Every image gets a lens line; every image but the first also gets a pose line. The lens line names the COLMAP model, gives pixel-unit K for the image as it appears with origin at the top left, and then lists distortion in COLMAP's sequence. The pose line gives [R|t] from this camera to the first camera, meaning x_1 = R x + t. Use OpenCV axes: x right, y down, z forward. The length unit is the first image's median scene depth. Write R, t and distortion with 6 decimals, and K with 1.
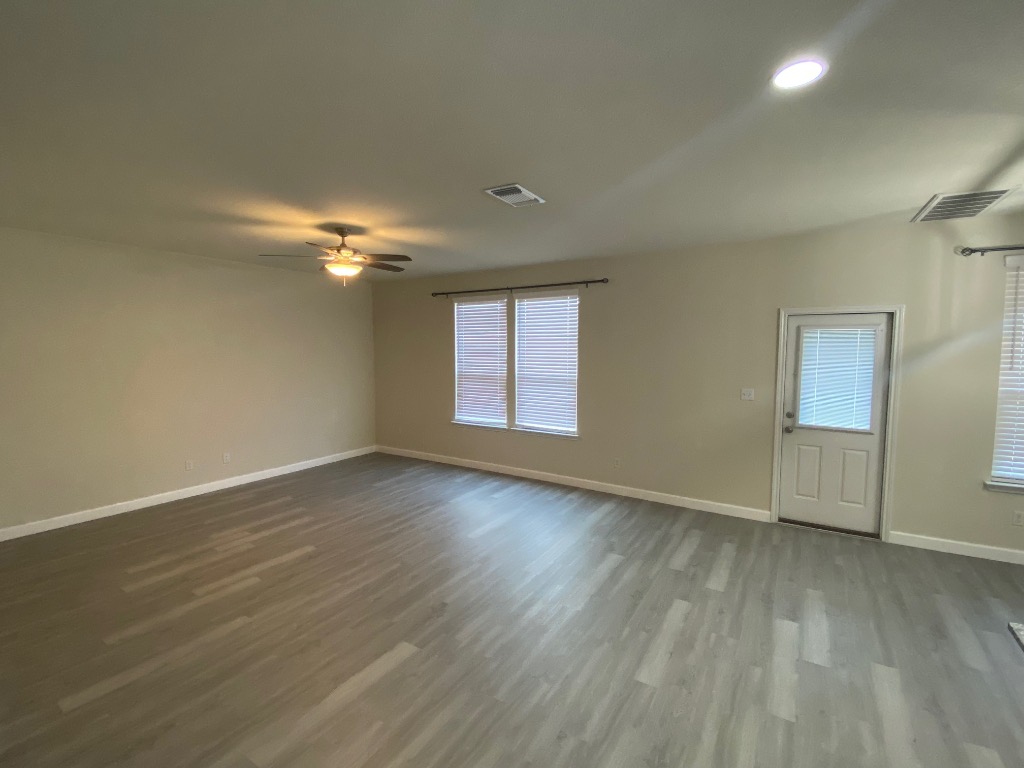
lens RADIAL K [[457.2, 0, 512.8], [0, 457.2, 378.7], [0, 0, 1]] dist [0.043348, -0.035824]
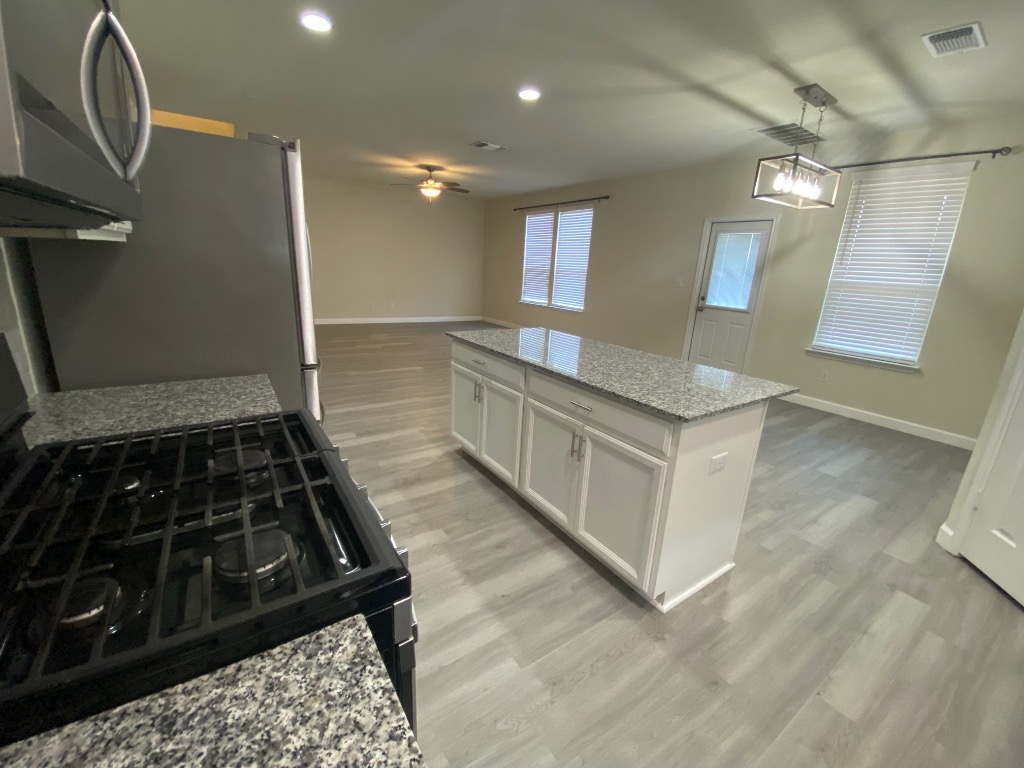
lens RADIAL K [[414.2, 0, 513.3], [0, 414.2, 383.4], [0, 0, 1]] dist [0.030596, -0.025699]
pose [[0.916122, 0.154596, -0.369894, 0.567120], [-0.079119, 0.974231, 0.211220, 0.104913], [0.393016, -0.164238, 0.904746, -0.403416]]
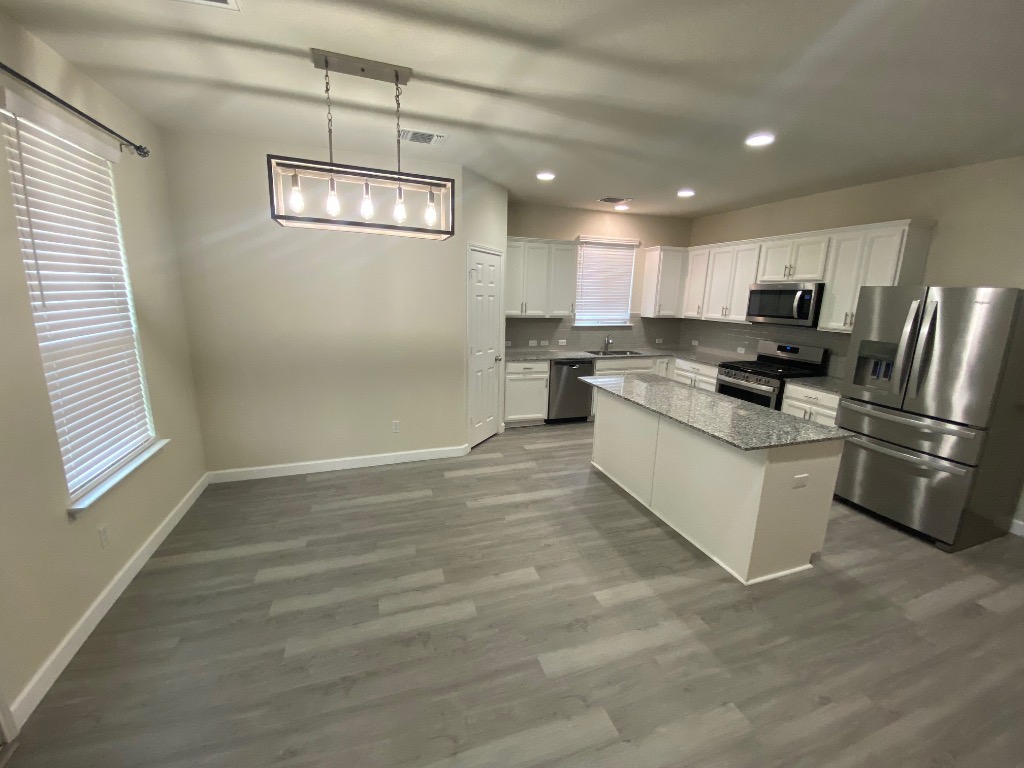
lens RADIAL K [[414.2, 0, 513.3], [0, 414.2, 383.4], [0, 0, 1]] dist [0.030596, -0.025699]
pose [[-0.774786, -0.152736, 0.613497, 0.248026], [0.019266, 0.964225, 0.264383, -0.042662], [-0.631930, 0.216660, -0.744125, 0.804535]]
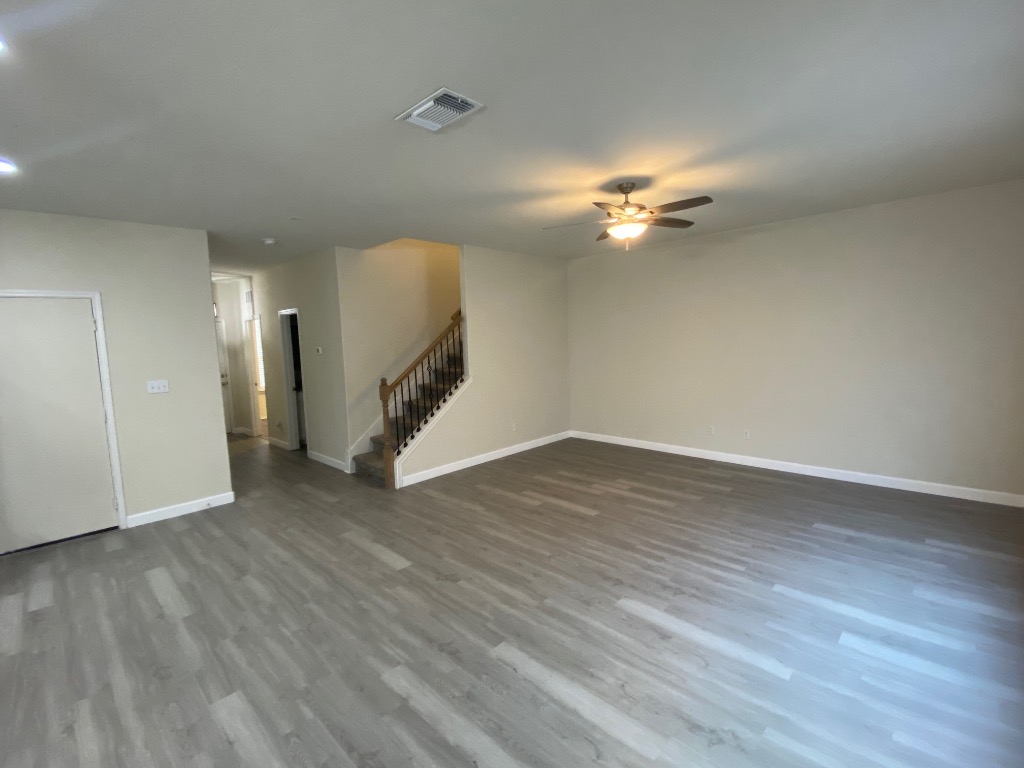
lens RADIAL K [[457.2, 0, 512.8], [0, 457.2, 378.7], [0, 0, 1]] dist [0.043348, -0.035824]
pose [[-0.205355, 0.092255, -0.974330, 0.507611], [-0.032666, 0.994346, 0.101035, -0.032749], [0.978142, 0.052575, -0.201180, 0.871360]]
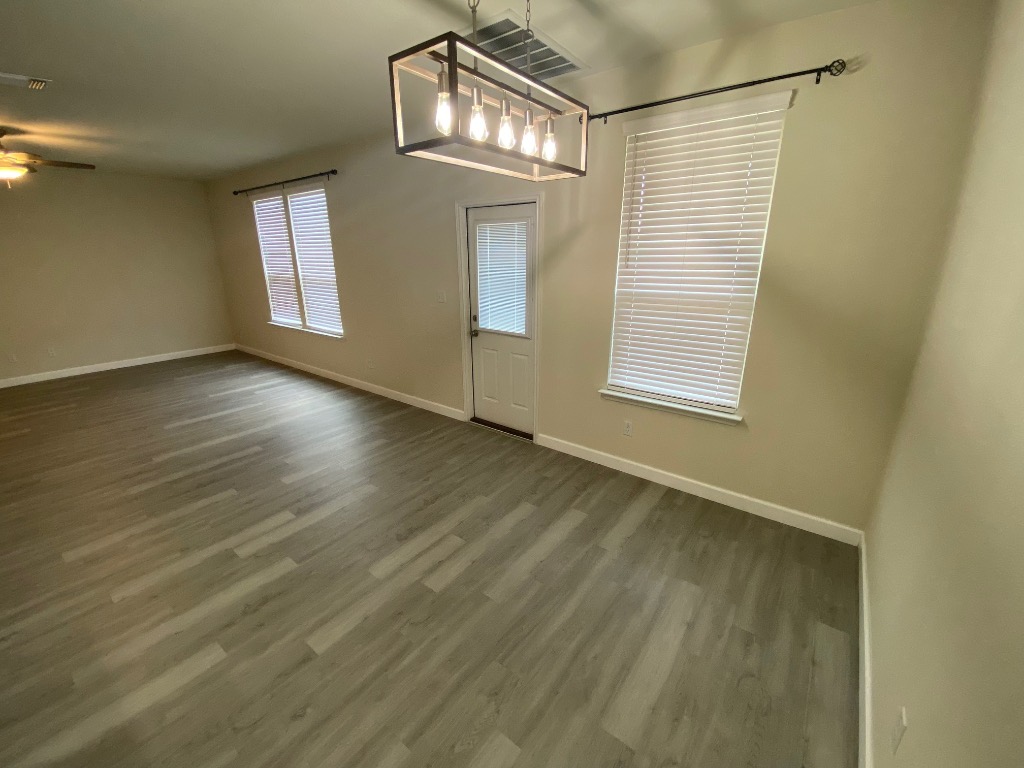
lens RADIAL K [[414.2, 0, 513.3], [0, 414.2, 383.4], [0, 0, 1]] dist [0.030596, -0.025699]
pose [[0.995845, 0.022784, -0.088174, 0.743167], [-0.001705, 0.972694, 0.232086, 0.009300], [0.091054, -0.230971, 0.968691, 0.121080]]
